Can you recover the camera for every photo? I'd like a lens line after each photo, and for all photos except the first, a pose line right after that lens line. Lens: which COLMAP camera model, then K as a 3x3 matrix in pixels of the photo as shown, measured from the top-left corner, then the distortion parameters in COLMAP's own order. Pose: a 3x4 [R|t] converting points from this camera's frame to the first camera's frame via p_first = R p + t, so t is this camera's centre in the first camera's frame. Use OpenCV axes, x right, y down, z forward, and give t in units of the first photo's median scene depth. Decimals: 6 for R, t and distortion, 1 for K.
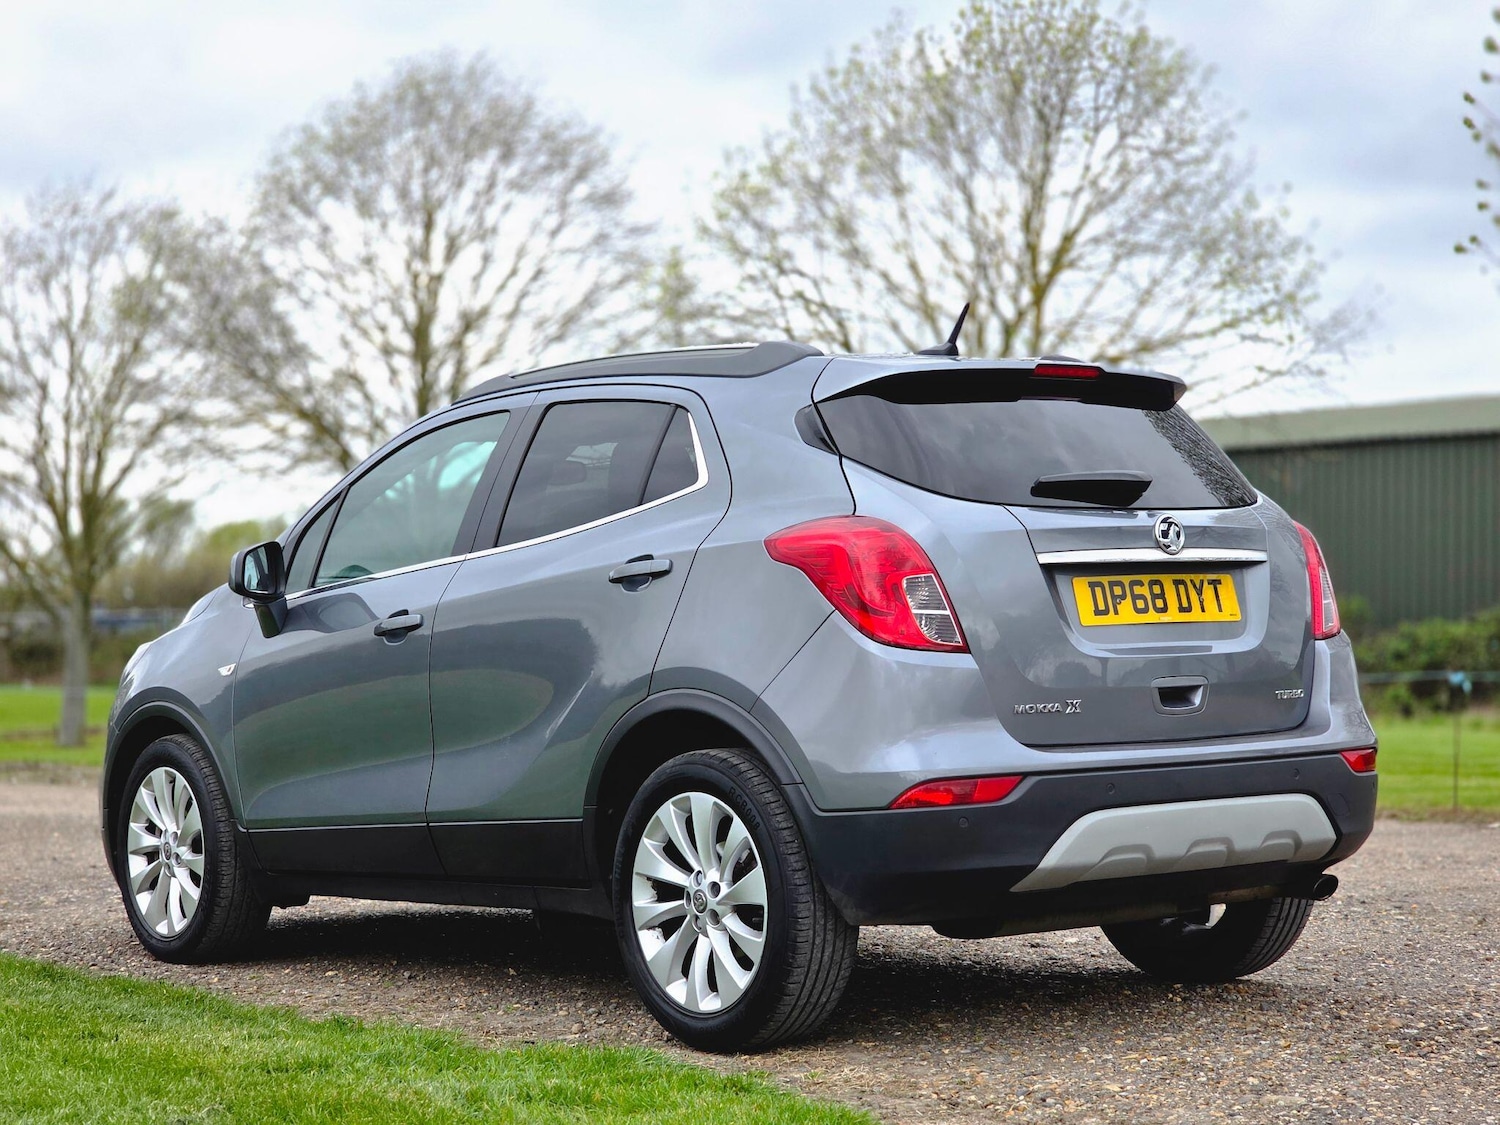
lens RADIAL K [[2844.6, 0, 750.0], [0, 2844.6, 562.5], [0, 0, 1]] dist [0.130973, 0.326079]
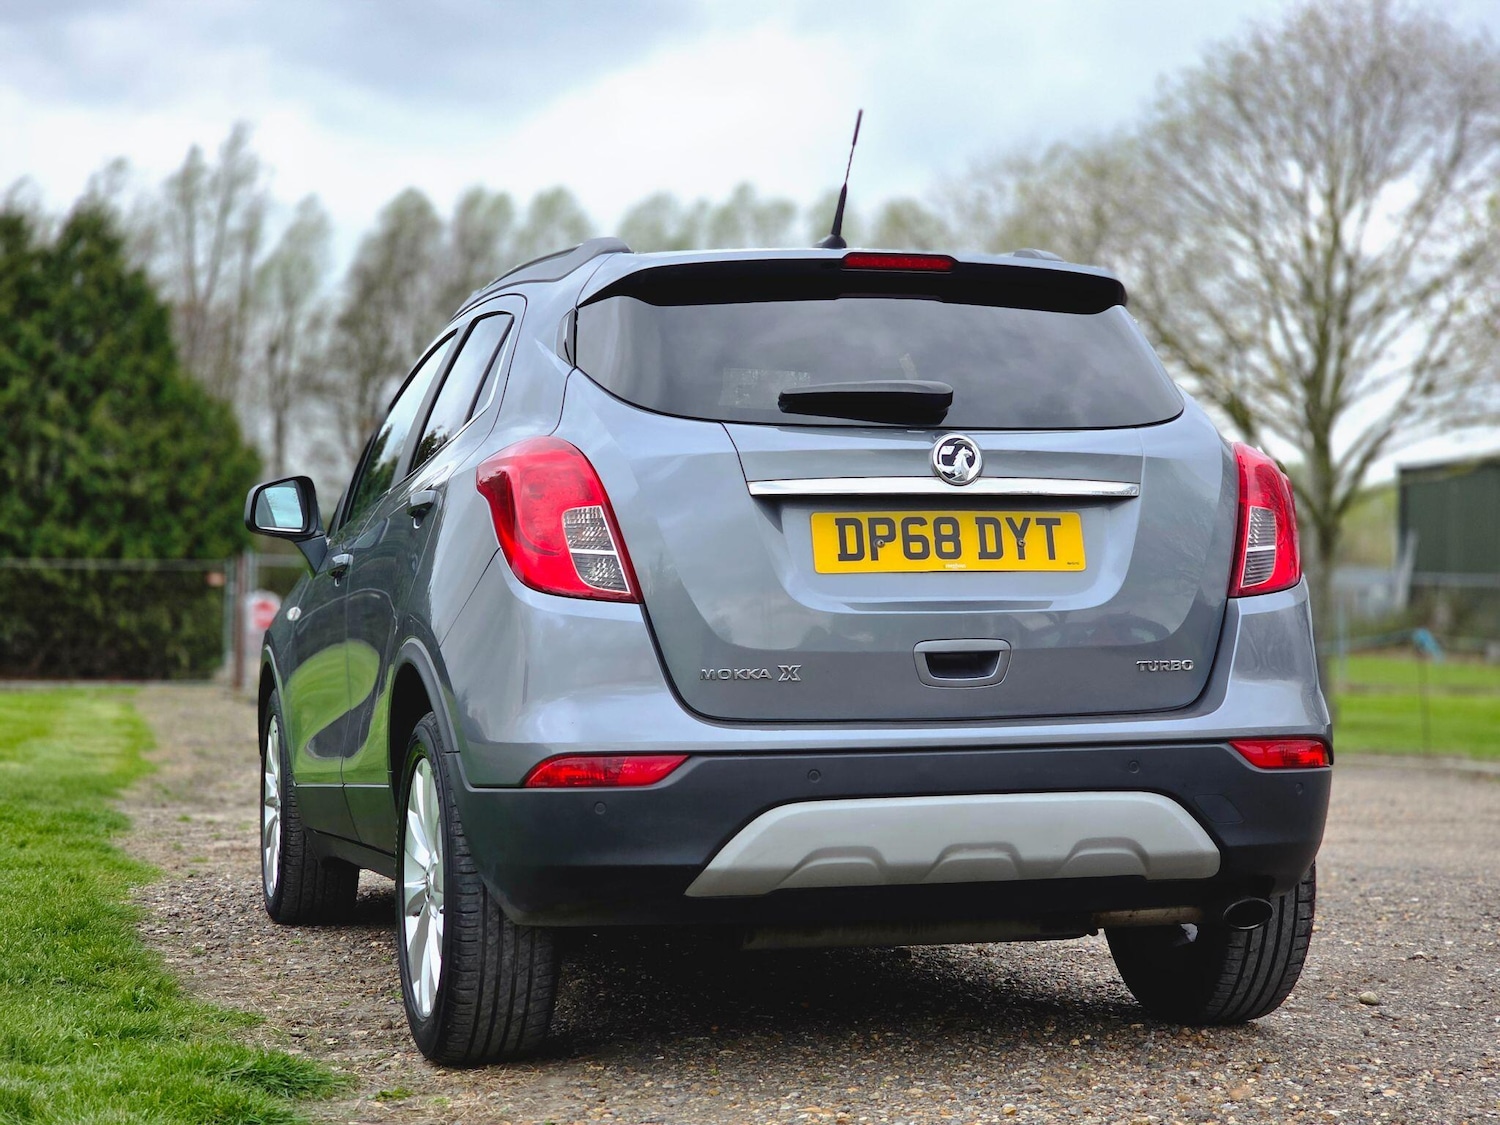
lens RADIAL K [[2938.3, 0, 749.5], [0, 2938.3, 467.1], [0, 0, 1]] dist [-0.596596, 7.406878]
pose [[0.925510, 0.005005, -0.378689, 0.401534], [-0.011368, 0.999829, -0.014568, 0.004576], [0.378552, 0.017788, 0.925409, 0.225163]]
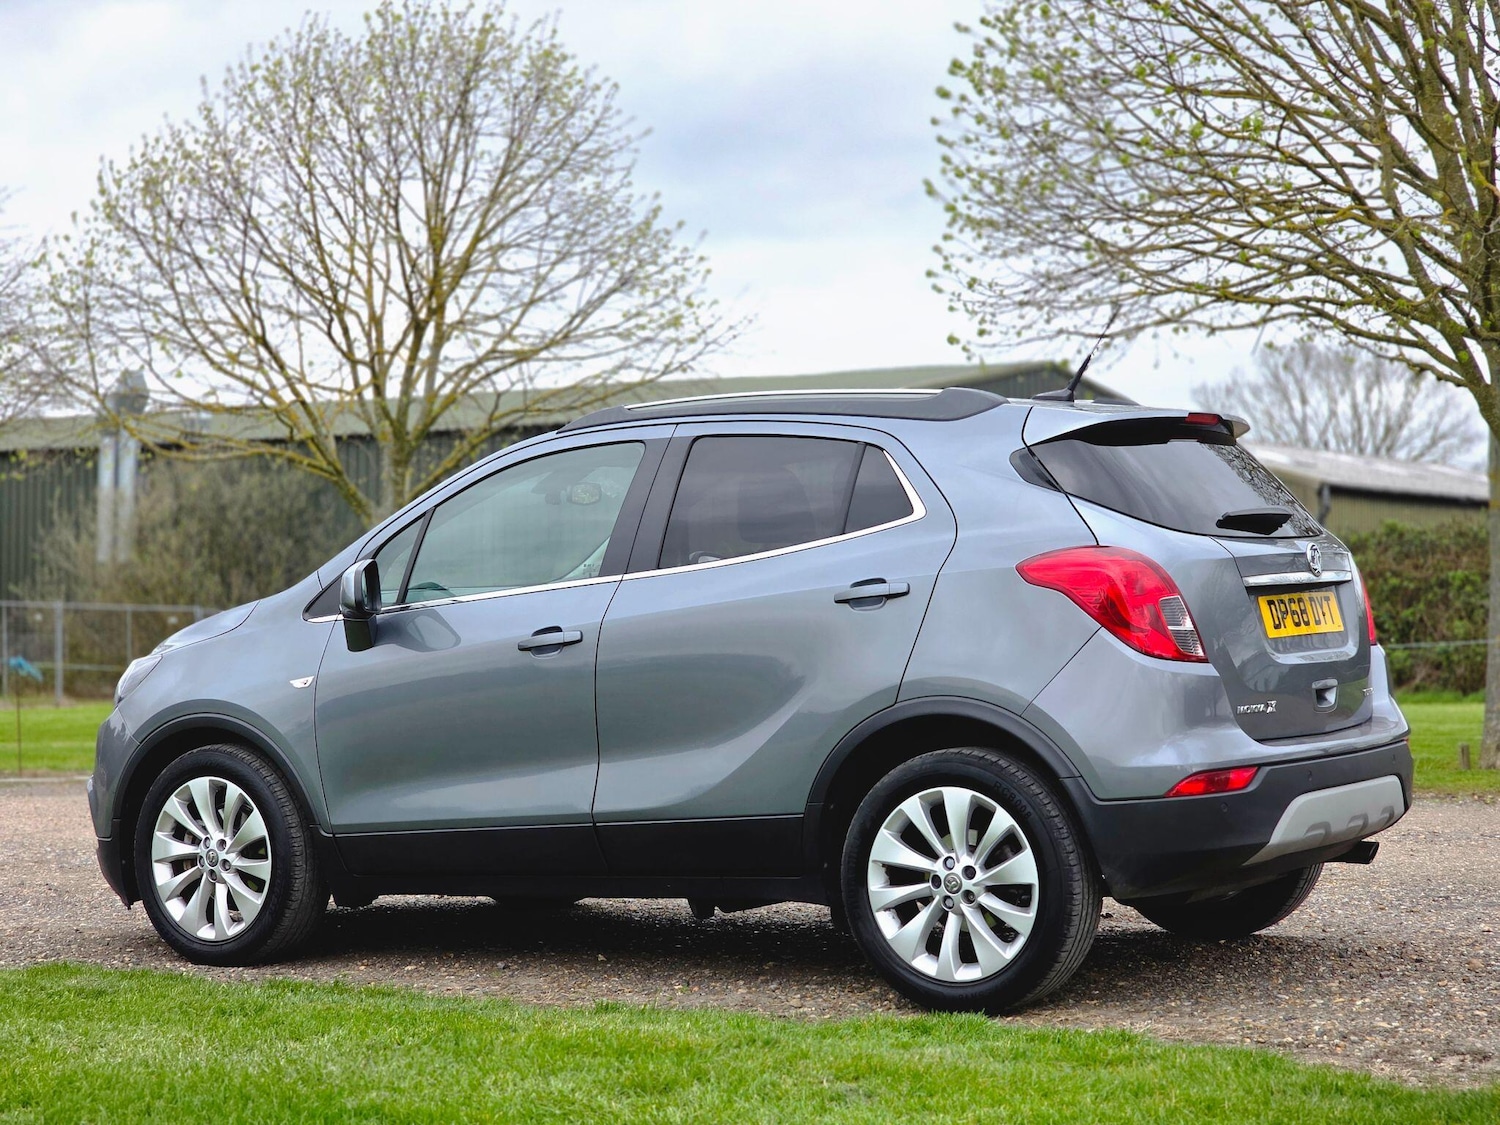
lens RADIAL K [[2844.6, 0, 750.0], [0, 2844.6, 562.5], [0, 0, 1]] dist [0.130973, 0.326079]
pose [[0.948211, -0.002728, 0.317629, -0.451926], [0.000414, 0.999973, 0.007351, -0.017434], [-0.317640, -0.006839, 0.948187, -0.050924]]
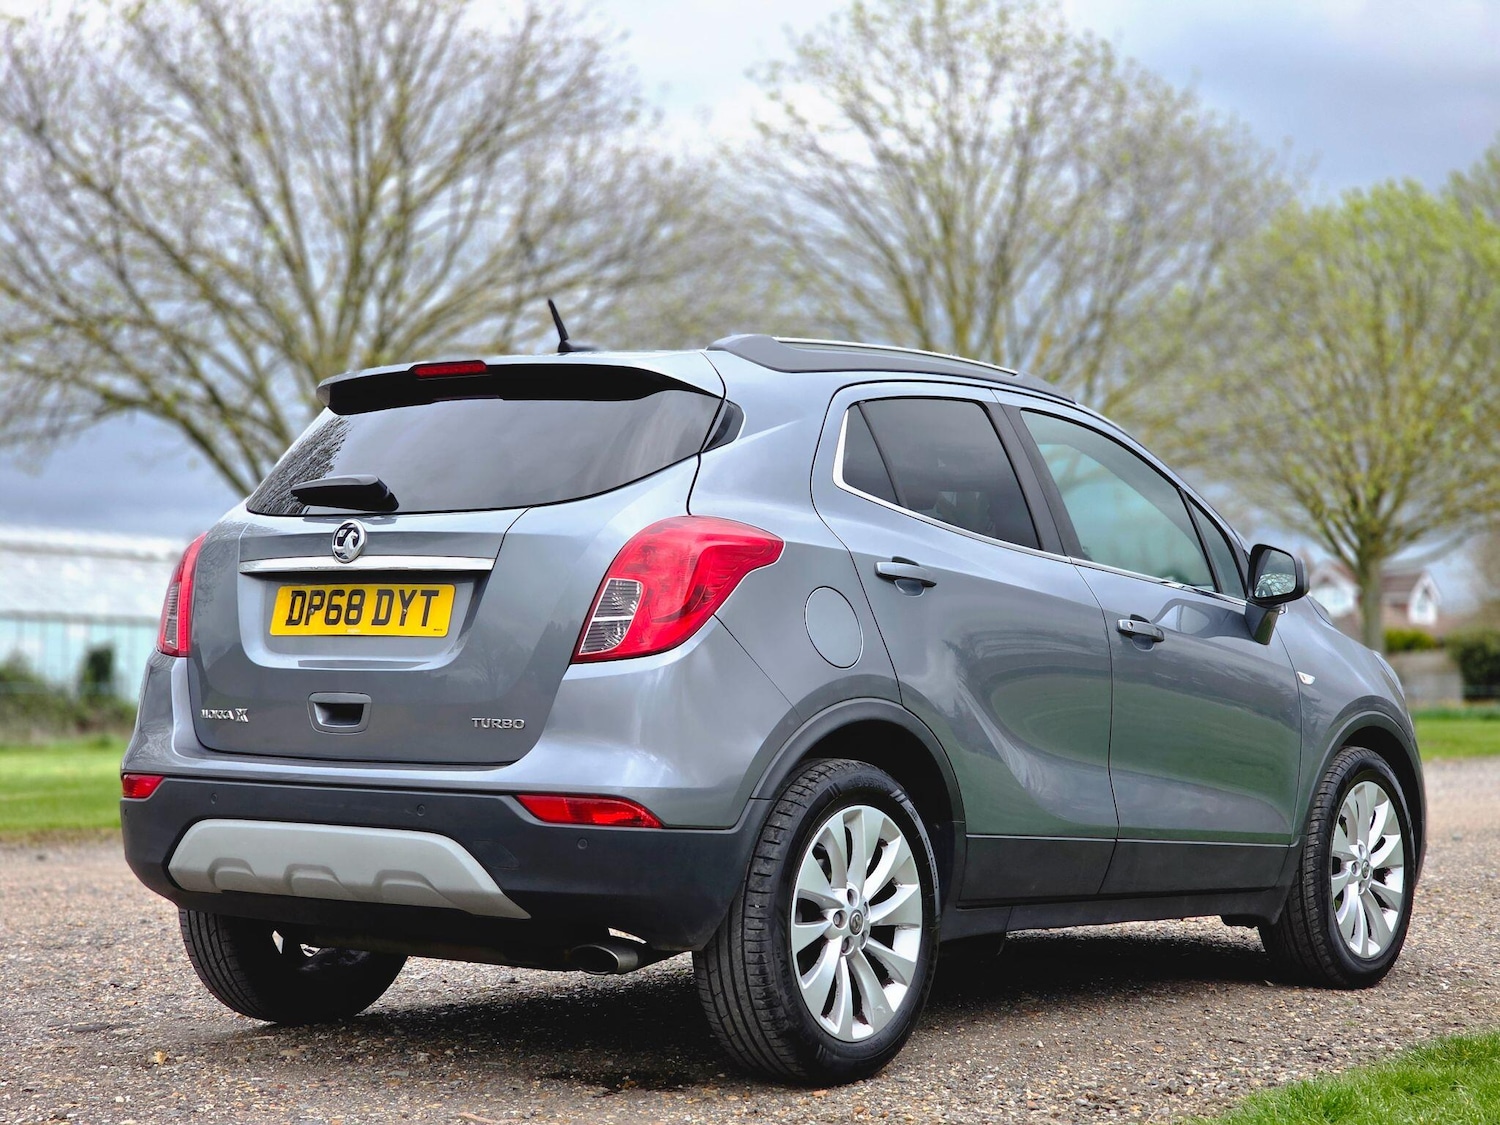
lens RADIAL K [[2938.3, 0, 749.5], [0, 2938.3, 467.1], [0, 0, 1]] dist [-0.596596, 7.406878]
pose [[0.266020, -0.032099, -0.963433, 1.105801], [0.003426, 0.999471, -0.032353, -0.002826], [0.963961, 0.005306, 0.265989, 0.871916]]
